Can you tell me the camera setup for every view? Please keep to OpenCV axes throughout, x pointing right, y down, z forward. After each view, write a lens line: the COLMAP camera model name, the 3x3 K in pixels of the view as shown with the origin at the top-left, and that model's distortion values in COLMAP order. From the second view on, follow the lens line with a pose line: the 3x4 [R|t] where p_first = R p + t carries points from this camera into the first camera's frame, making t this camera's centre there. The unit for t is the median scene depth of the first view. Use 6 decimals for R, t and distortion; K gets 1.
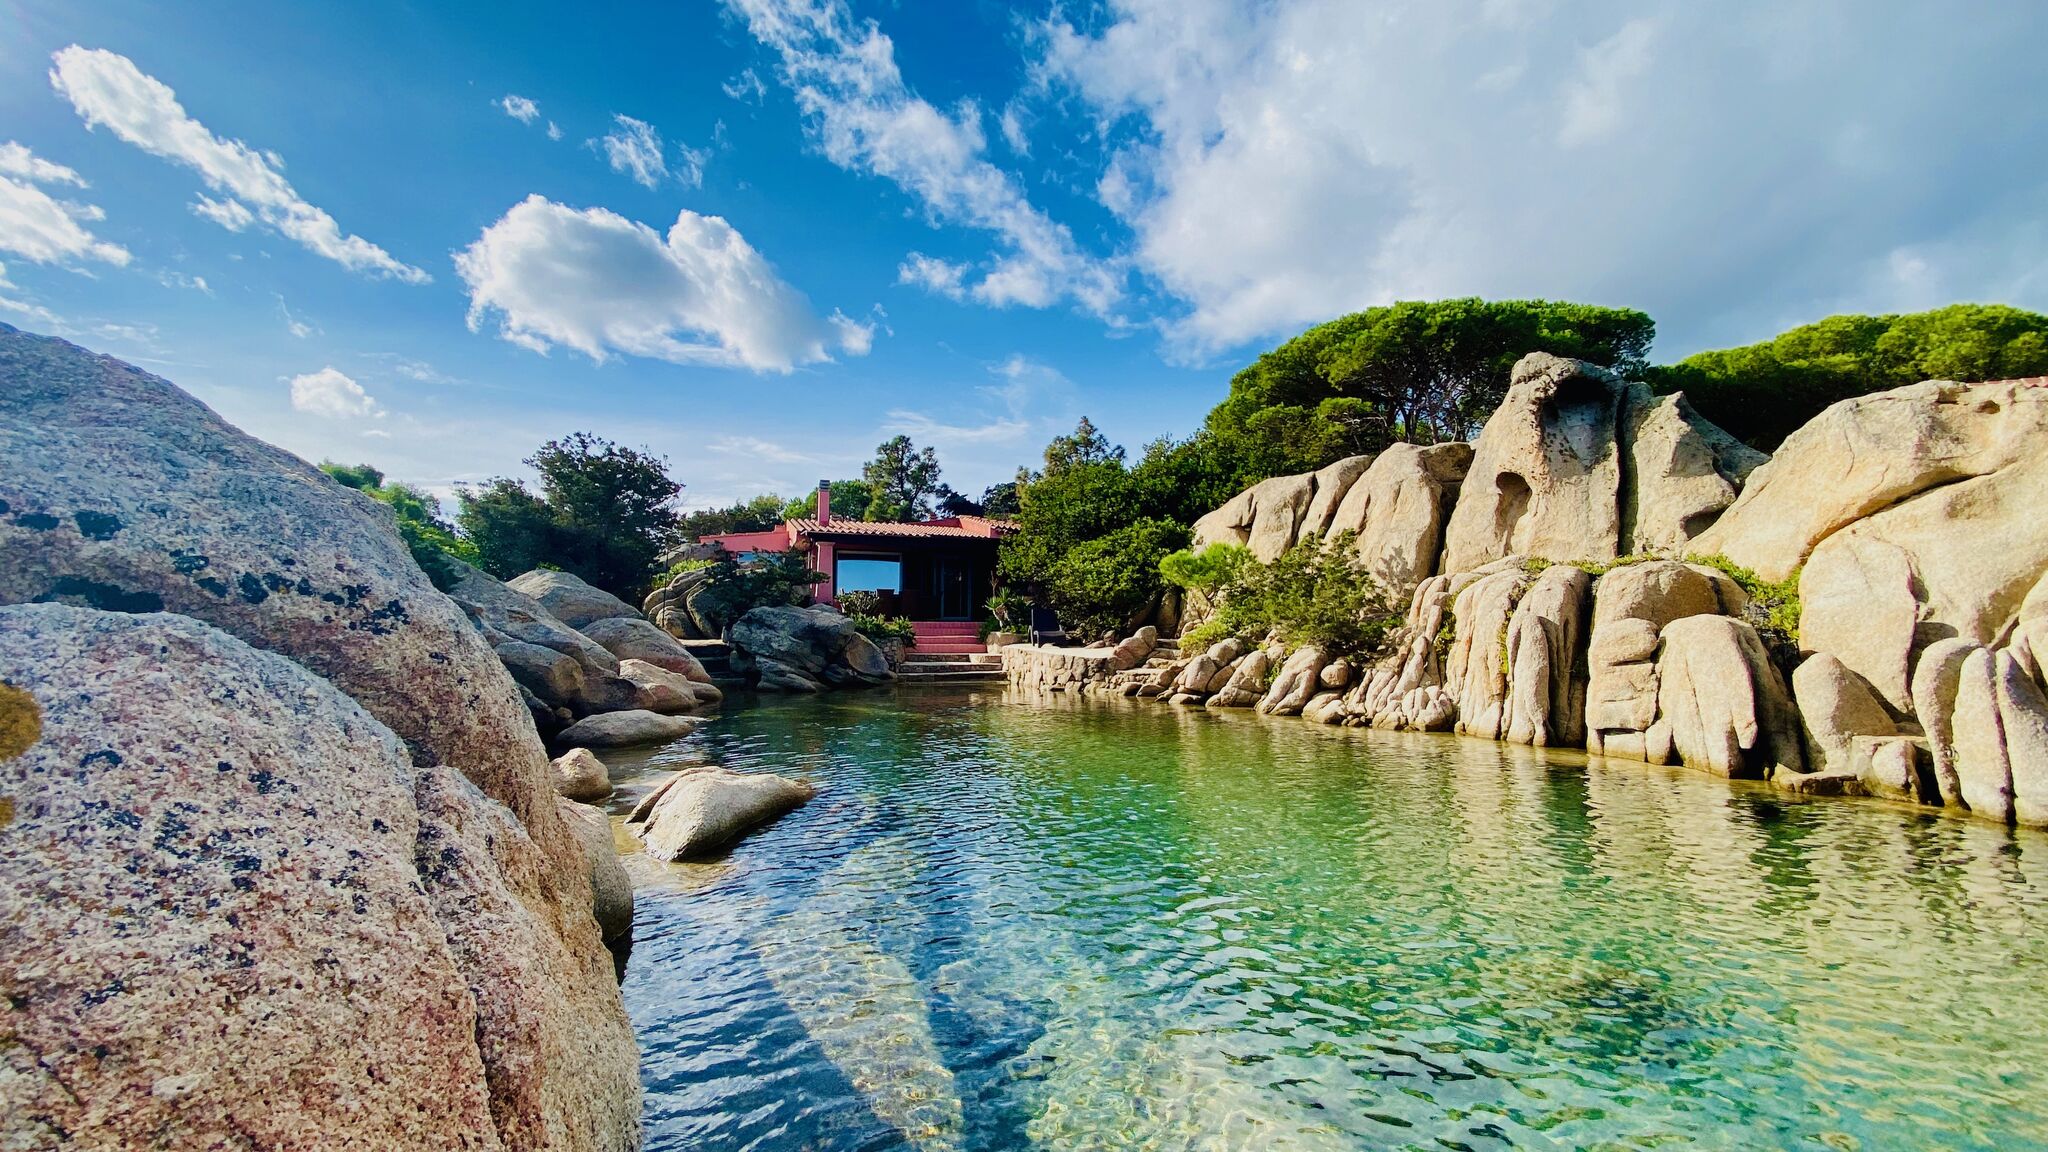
lens RADIAL K [[869.2, 0, 1024.0], [0, 869.2, 576.0], [0, 0, 1]] dist [-0.021353, -0.000105]
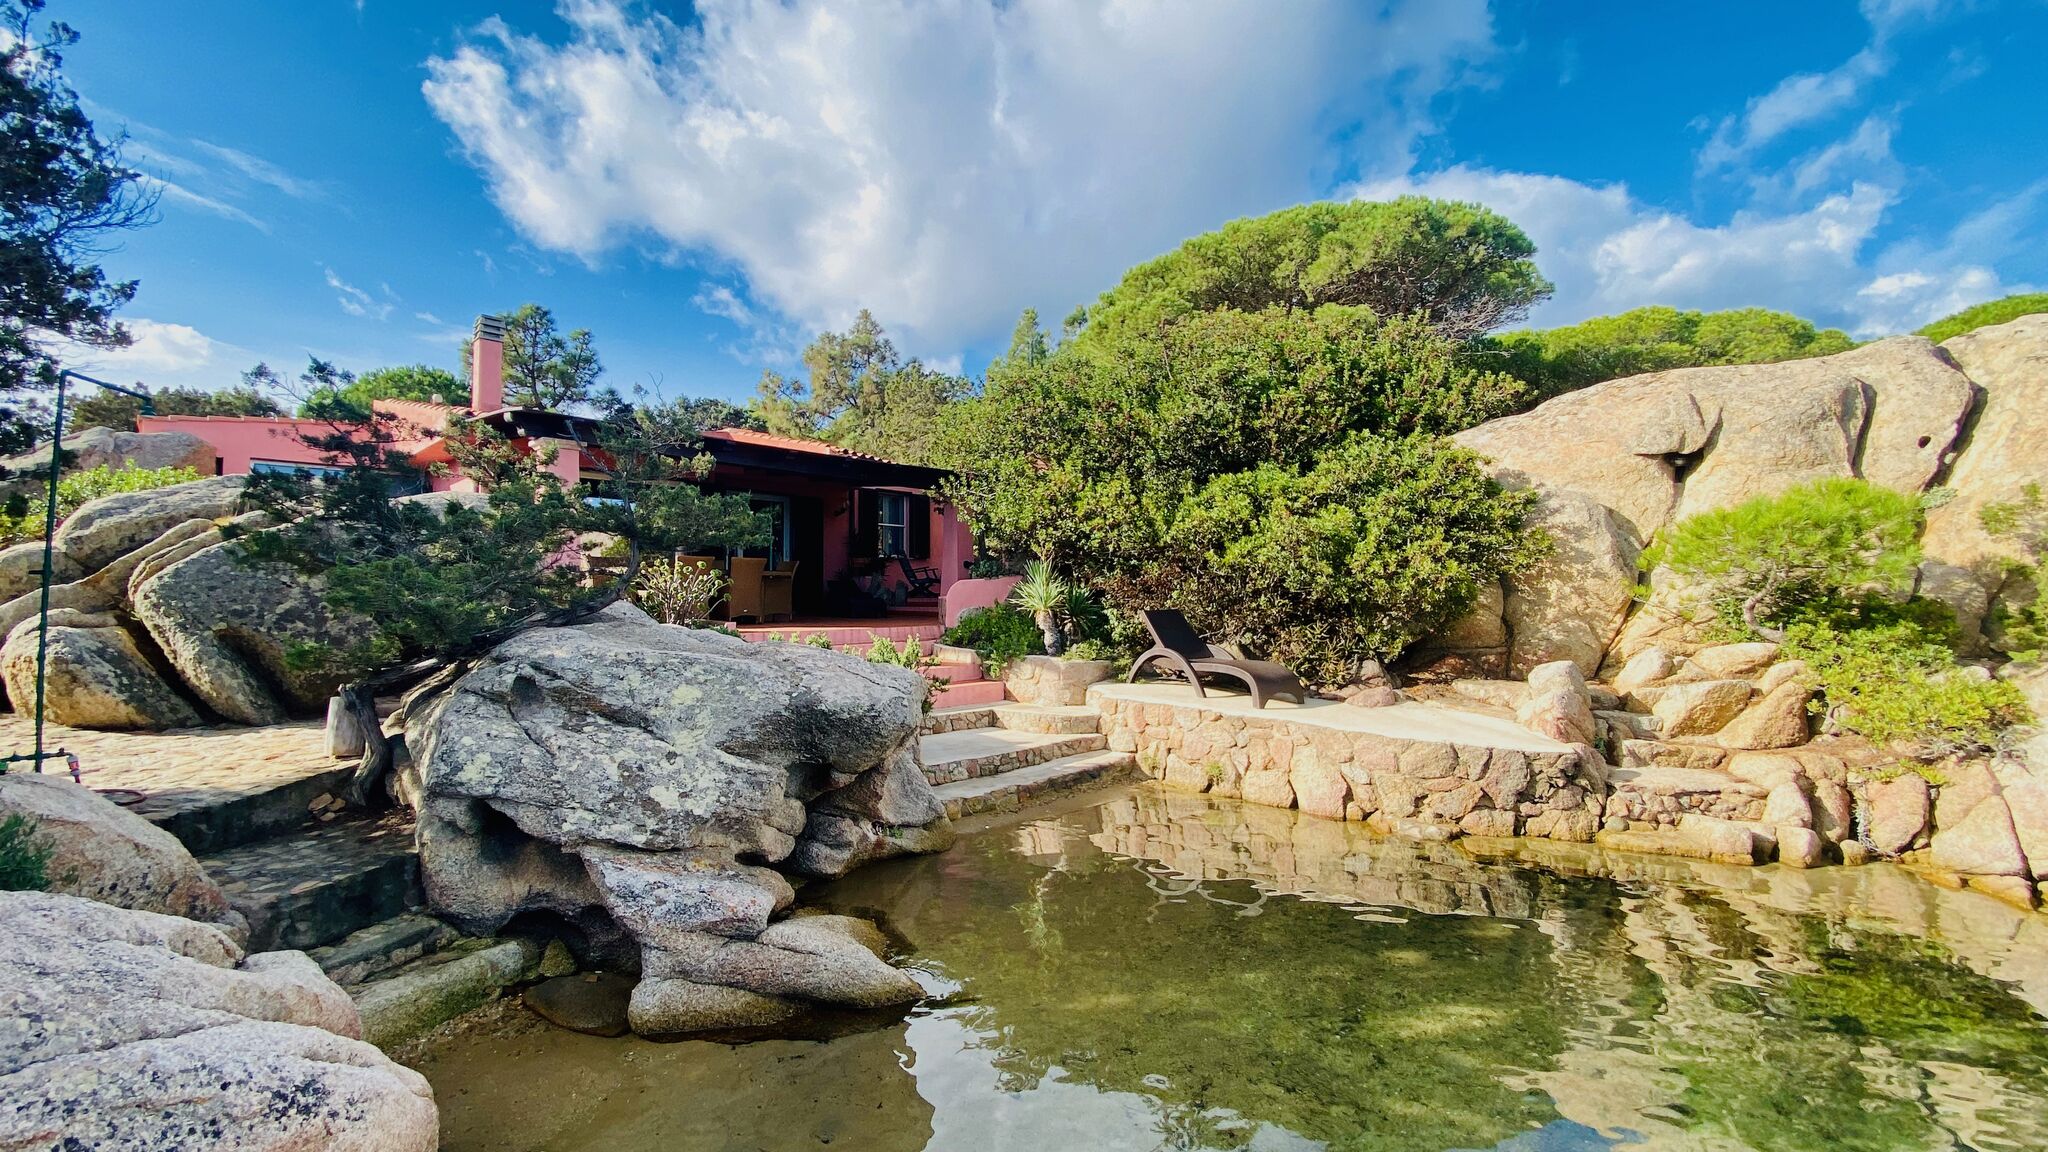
lens RADIAL K [[869.2, 0, 1024.0], [0, 869.2, 576.0], [0, 0, 1]] dist [-0.021353, -0.000105]
pose [[0.886810, 0.012963, 0.461953, -0.301639], [-0.032063, 0.998924, 0.033521, 0.007510], [-0.461021, -0.044539, 0.886271, 0.723910]]
